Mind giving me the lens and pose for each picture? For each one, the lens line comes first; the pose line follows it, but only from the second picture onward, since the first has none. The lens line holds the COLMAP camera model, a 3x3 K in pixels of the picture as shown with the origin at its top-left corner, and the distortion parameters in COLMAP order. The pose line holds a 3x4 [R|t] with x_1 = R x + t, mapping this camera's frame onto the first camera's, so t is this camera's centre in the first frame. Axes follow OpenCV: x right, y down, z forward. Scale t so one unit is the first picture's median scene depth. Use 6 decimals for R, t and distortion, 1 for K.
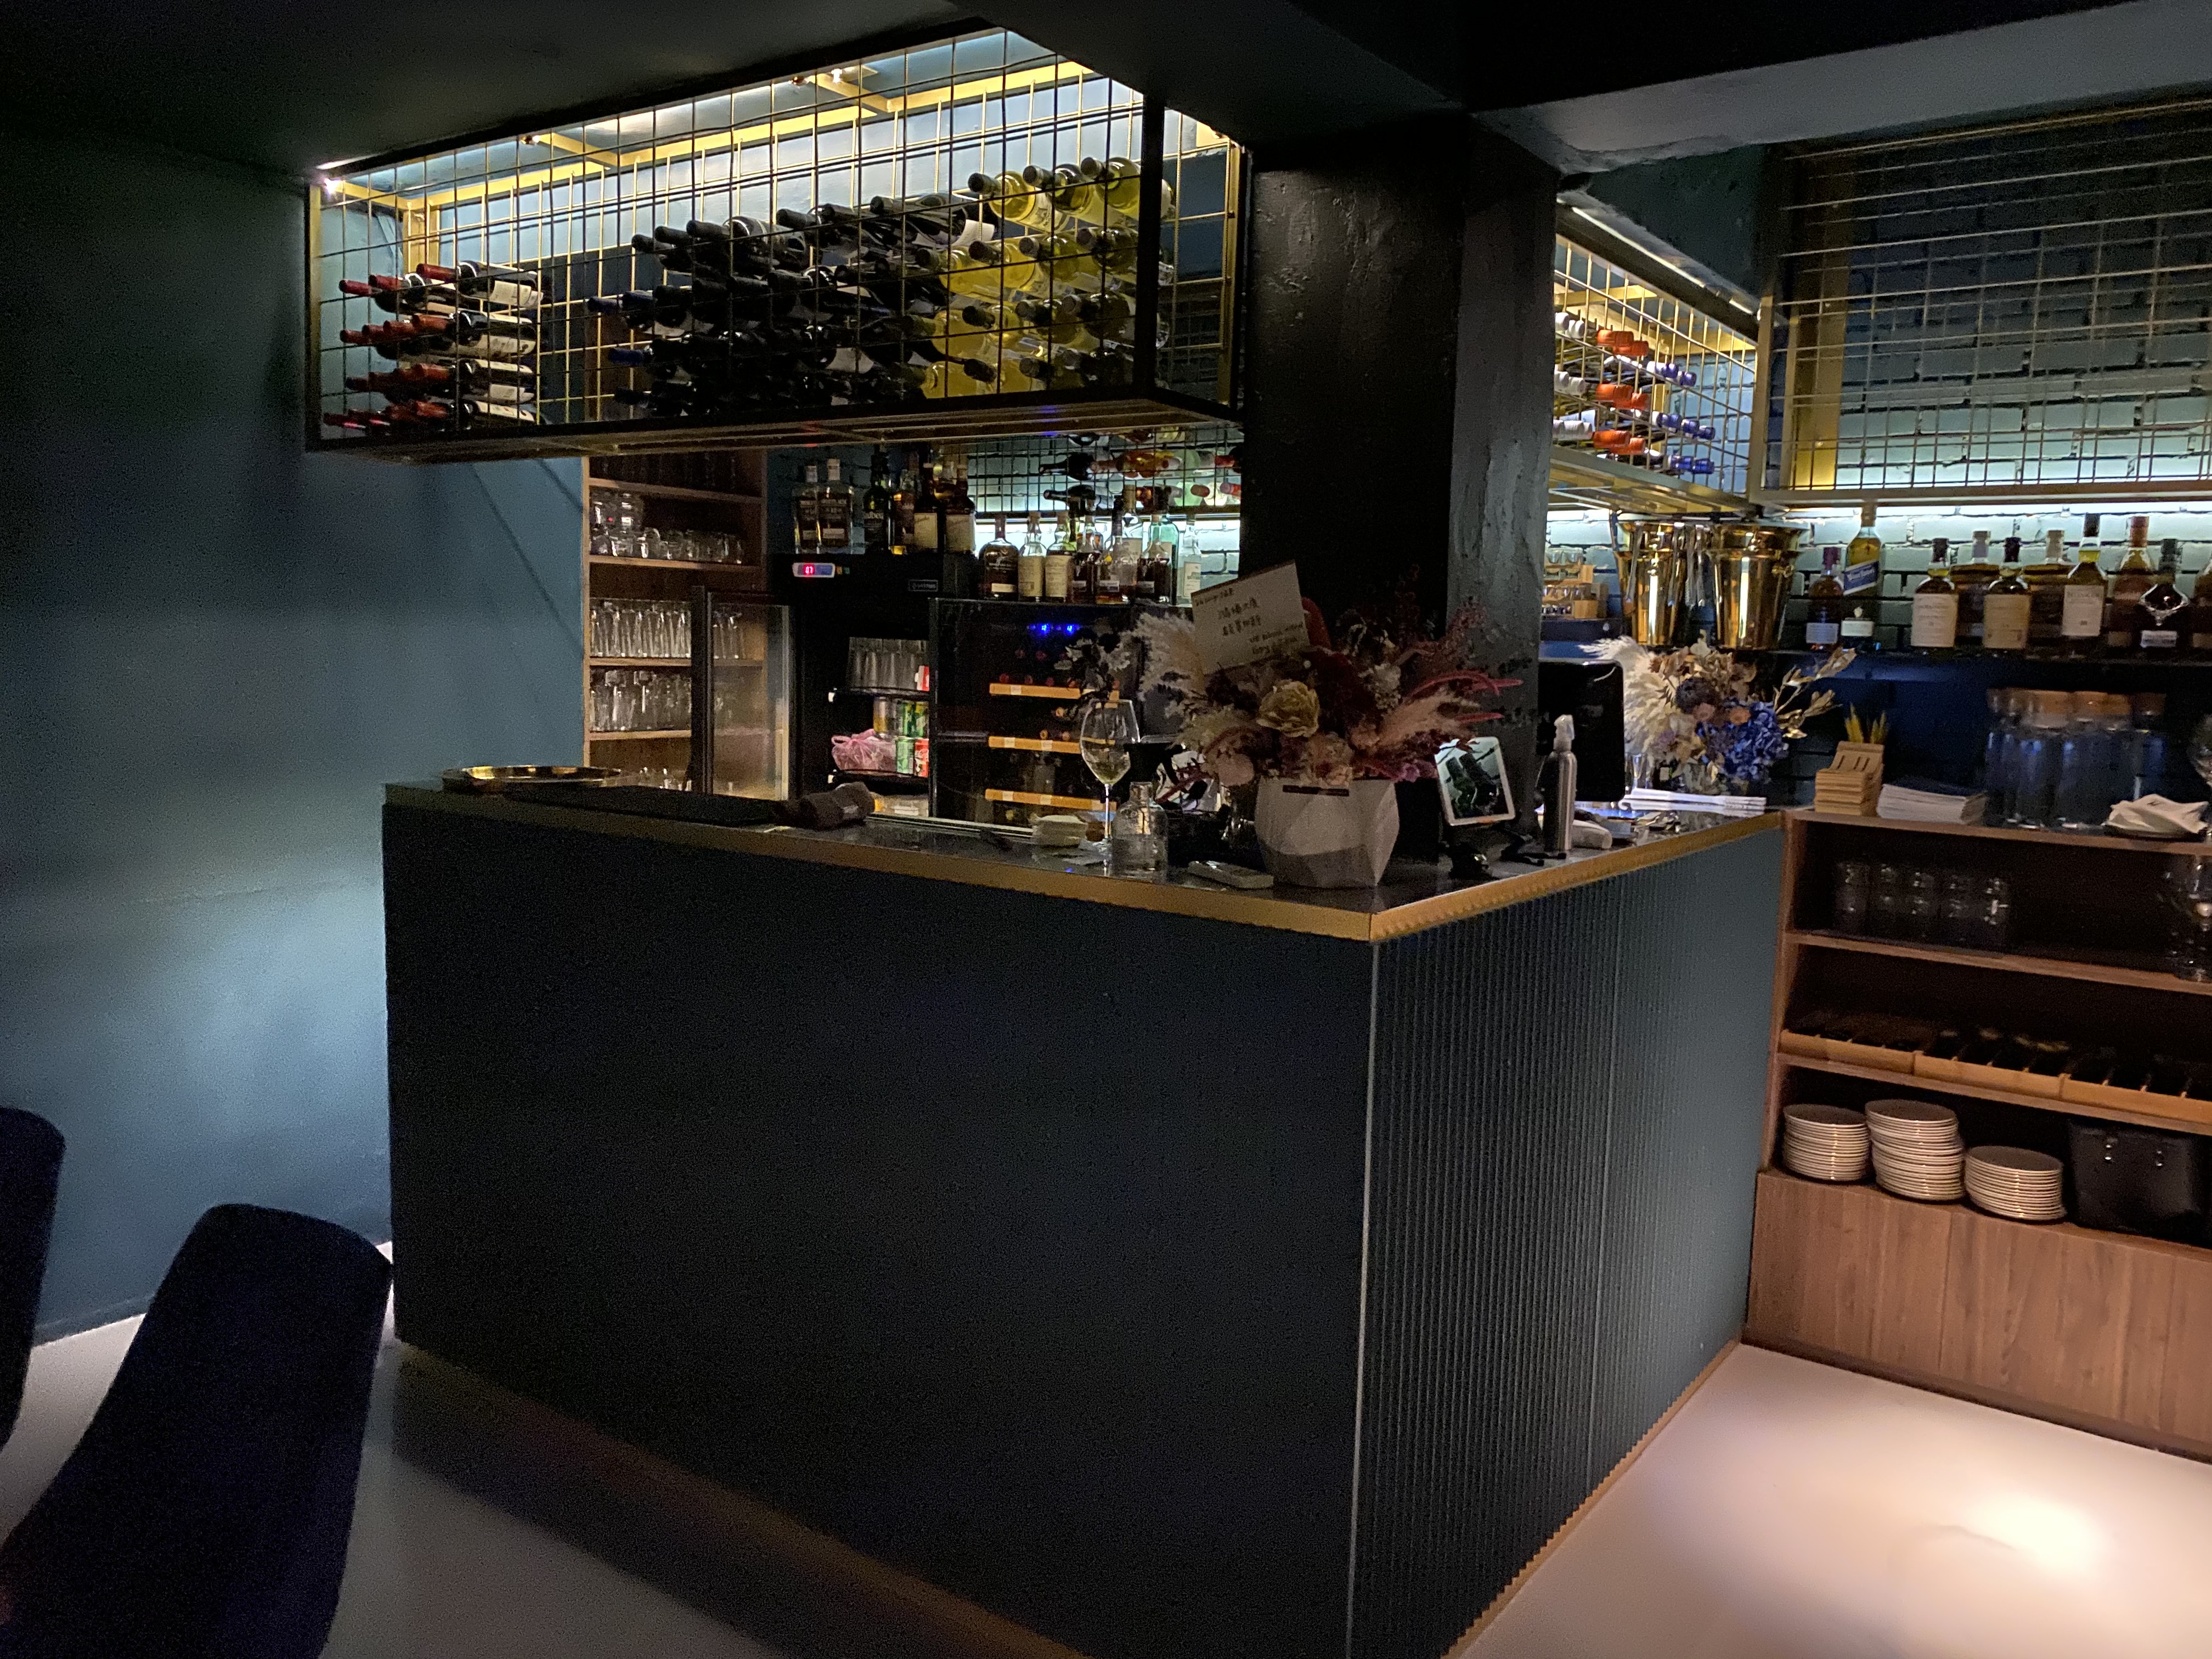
lens RADIAL K [[1708.5, 0, 1009.8], [0, 1708.5, 832.7], [0, 0, 1]] dist [0.002387, -0.029293]
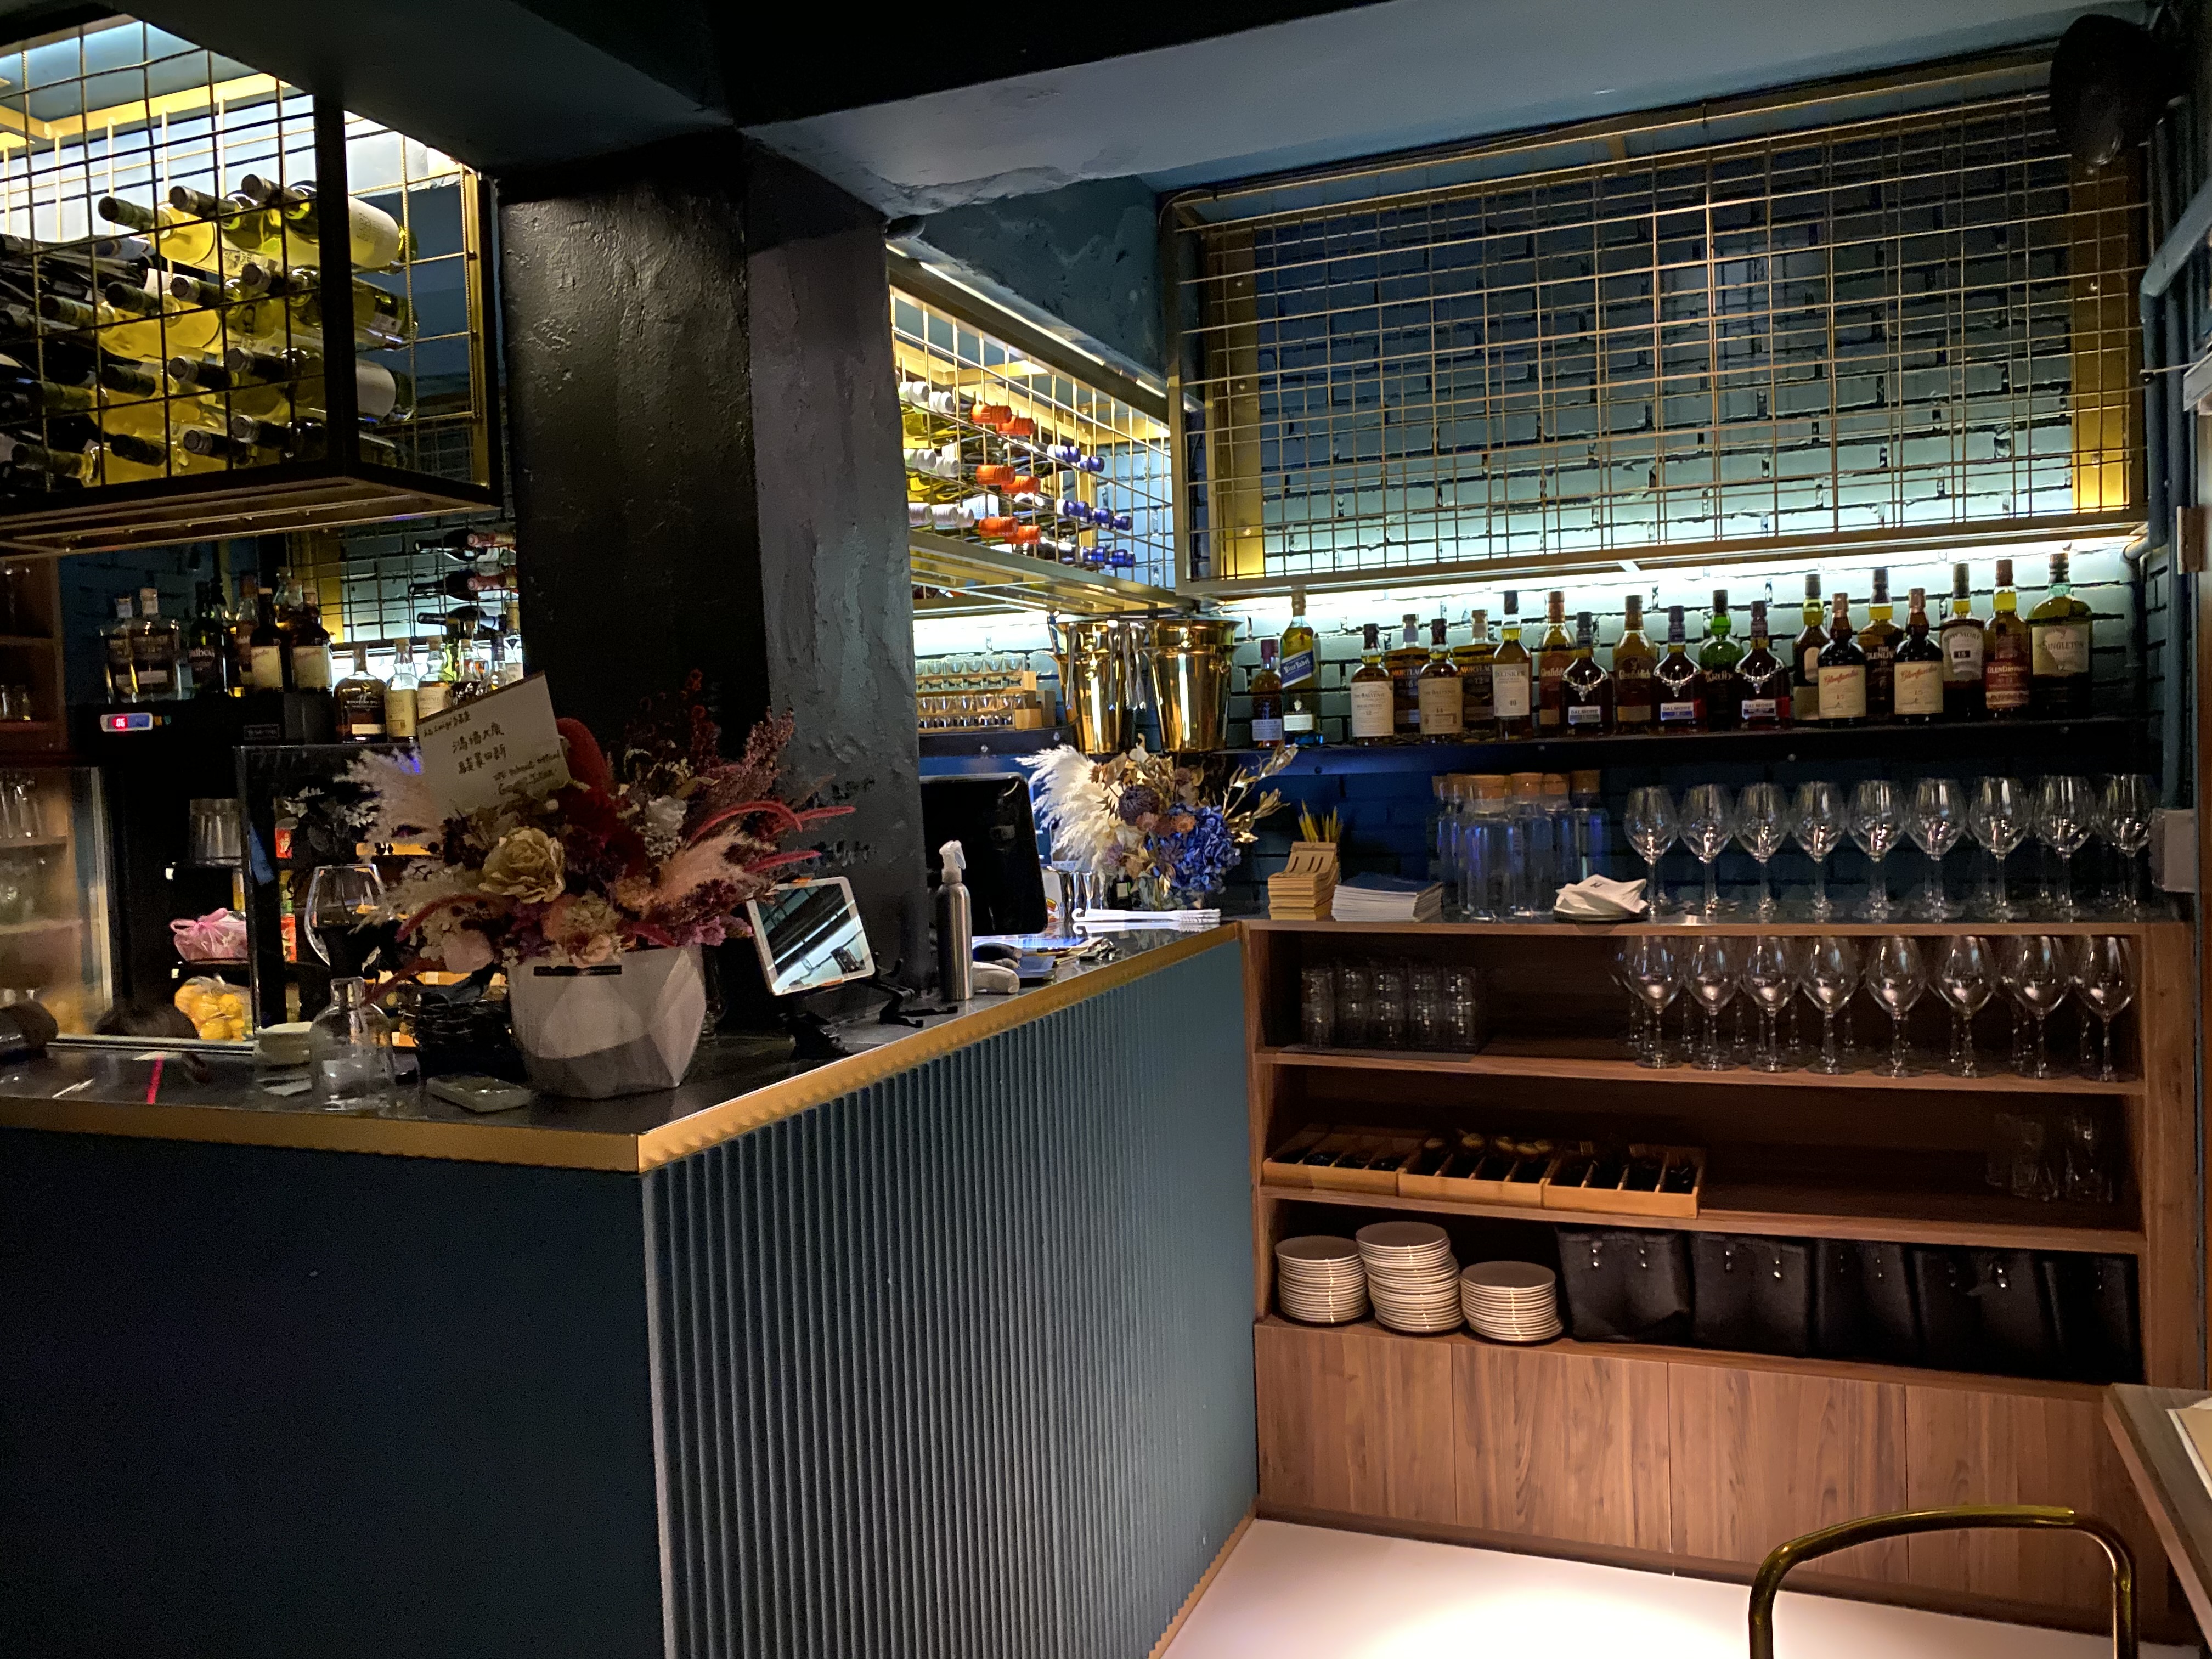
lens RADIAL K [[1727.4, 0, 1006.1], [0, 1727.4, 829.4], [0, 0, 1]] dist [0.109163, -0.377802]
pose [[0.967160, -0.069635, 0.244442, 0.106053], [0.088681, 0.993751, -0.067783, -0.010304], [-0.238195, 0.087234, 0.967292, 0.119506]]
